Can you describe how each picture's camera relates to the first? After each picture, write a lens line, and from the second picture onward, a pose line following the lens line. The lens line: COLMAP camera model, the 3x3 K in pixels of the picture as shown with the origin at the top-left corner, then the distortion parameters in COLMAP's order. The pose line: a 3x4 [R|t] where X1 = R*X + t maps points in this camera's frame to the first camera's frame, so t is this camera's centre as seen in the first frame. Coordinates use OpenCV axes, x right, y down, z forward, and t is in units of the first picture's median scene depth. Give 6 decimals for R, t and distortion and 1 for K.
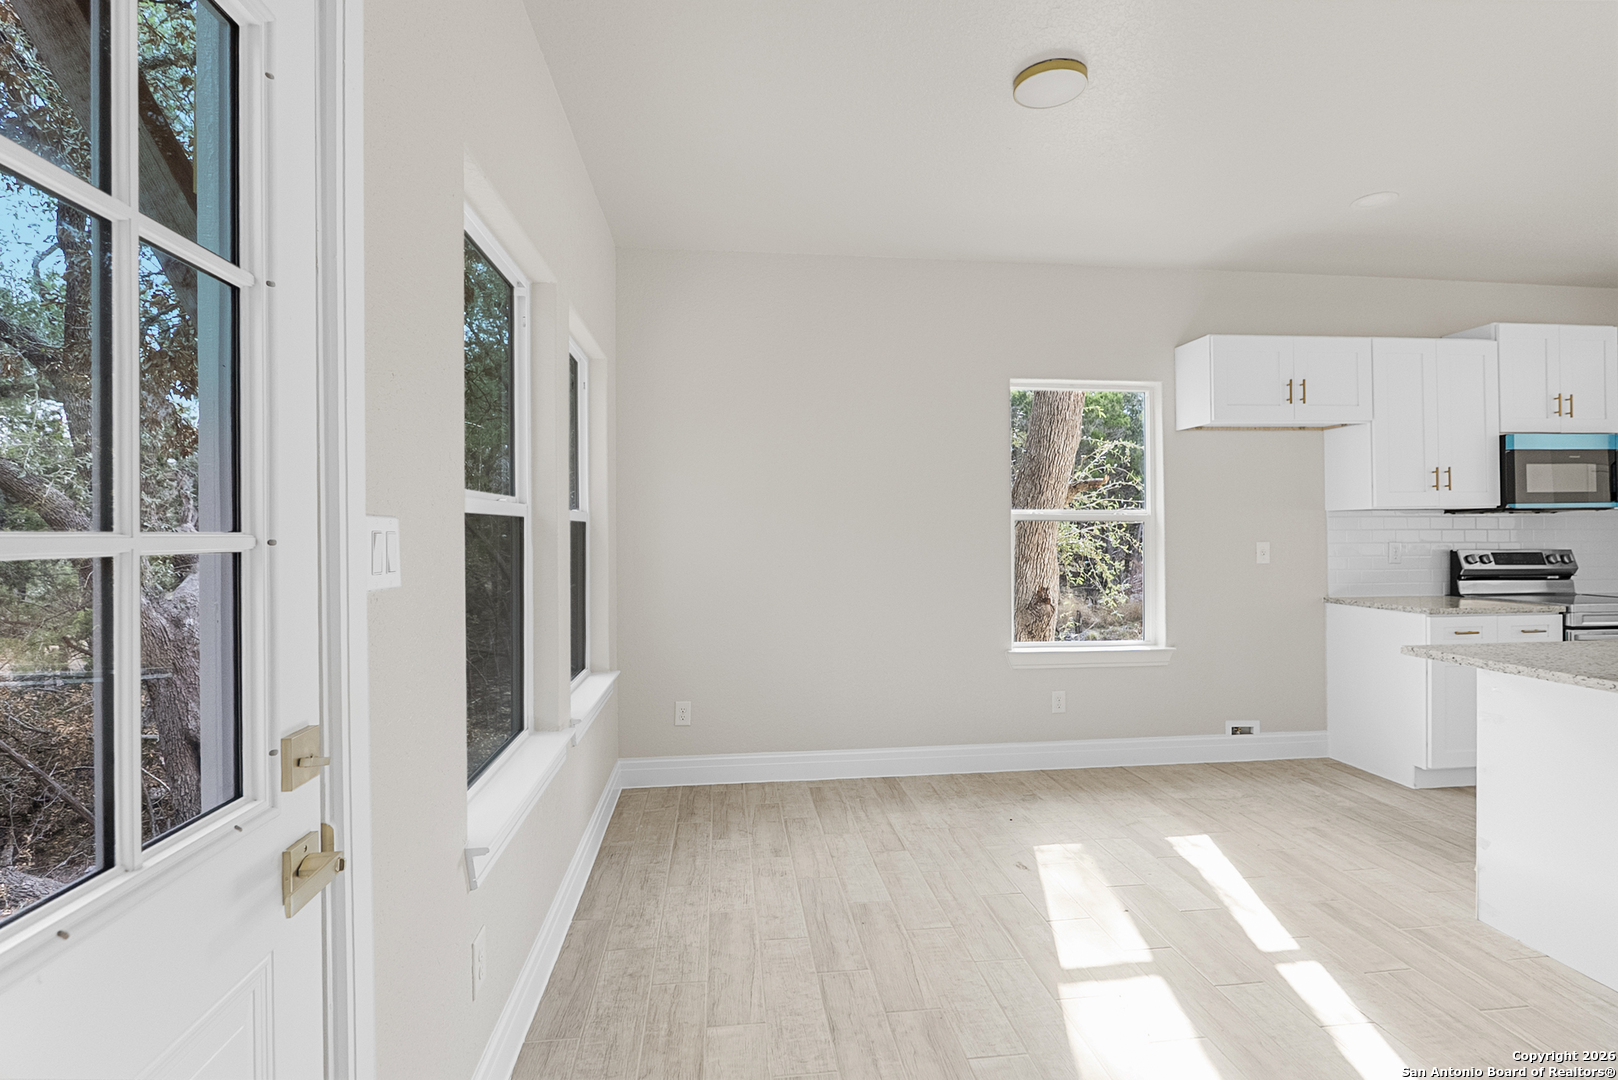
lens RADIAL K [[753.0, 0, 817.3], [0, 753.0, 533.1], [0, 0, 1]] dist [-0.004402, 0.001721]
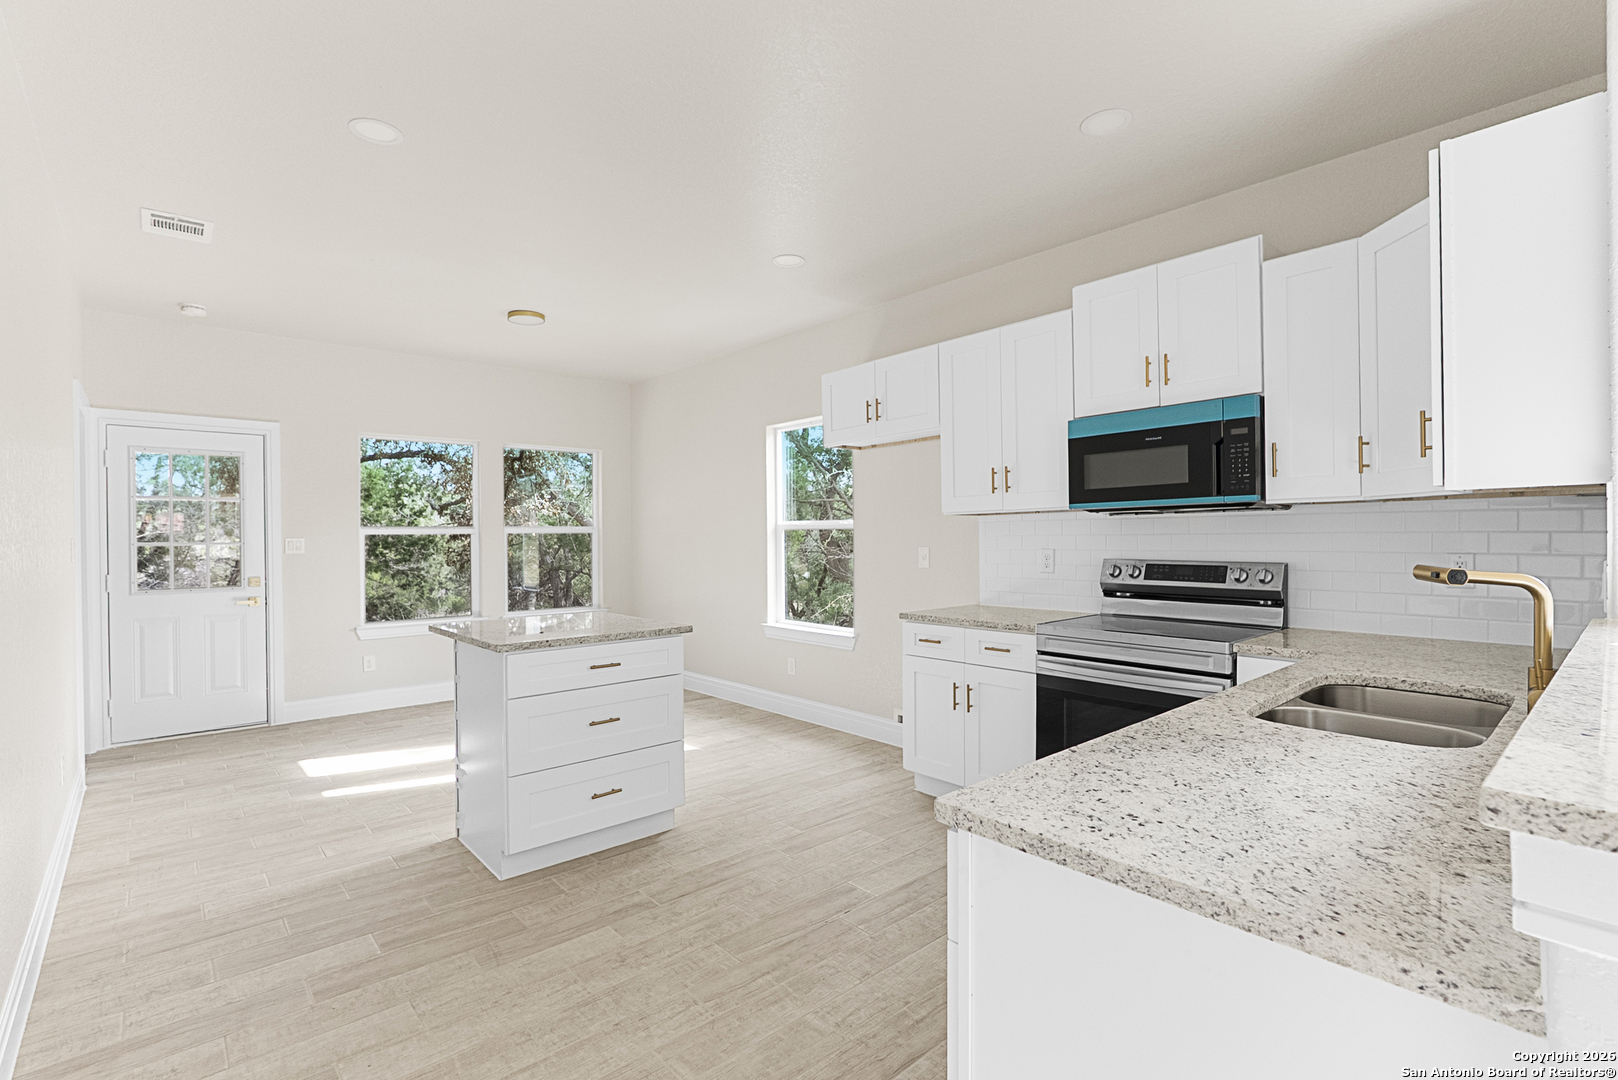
lens RADIAL K [[753.0, 0, 812.4], [0, 753.0, 546.2], [0, 0, 1]] dist [-0.004402, 0.001721]
pose [[0.564356, 0.008430, -0.825489, 1.406330], [0.006314, 0.999875, 0.014527, -0.006336], [0.825508, -0.013411, 0.564232, 0.281462]]
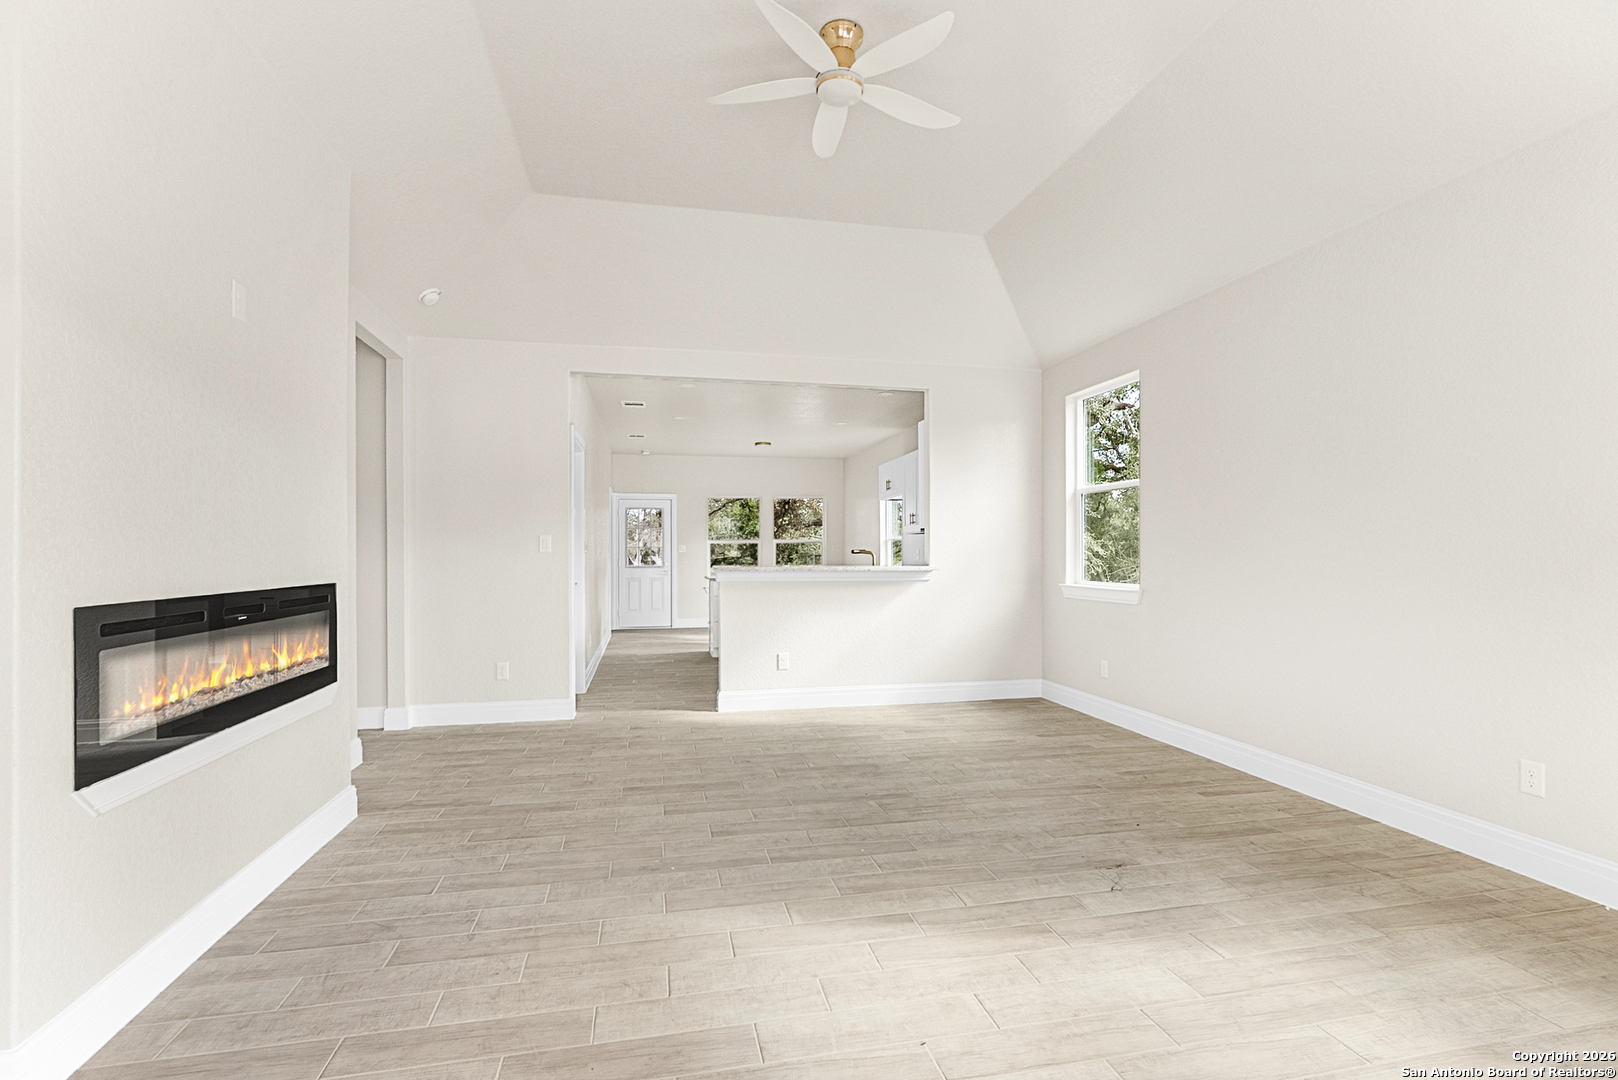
lens RADIAL K [[753.0, 0, 812.1], [0, 753.0, 546.5], [0, 0, 1]] dist [-0.004402, 0.001721]
pose [[0.088955, -0.003953, -0.996028, 2.417364], [0.000223, 0.999992, -0.003948, 0.006203], [0.996036, 0.000129, 0.088955, 0.457947]]
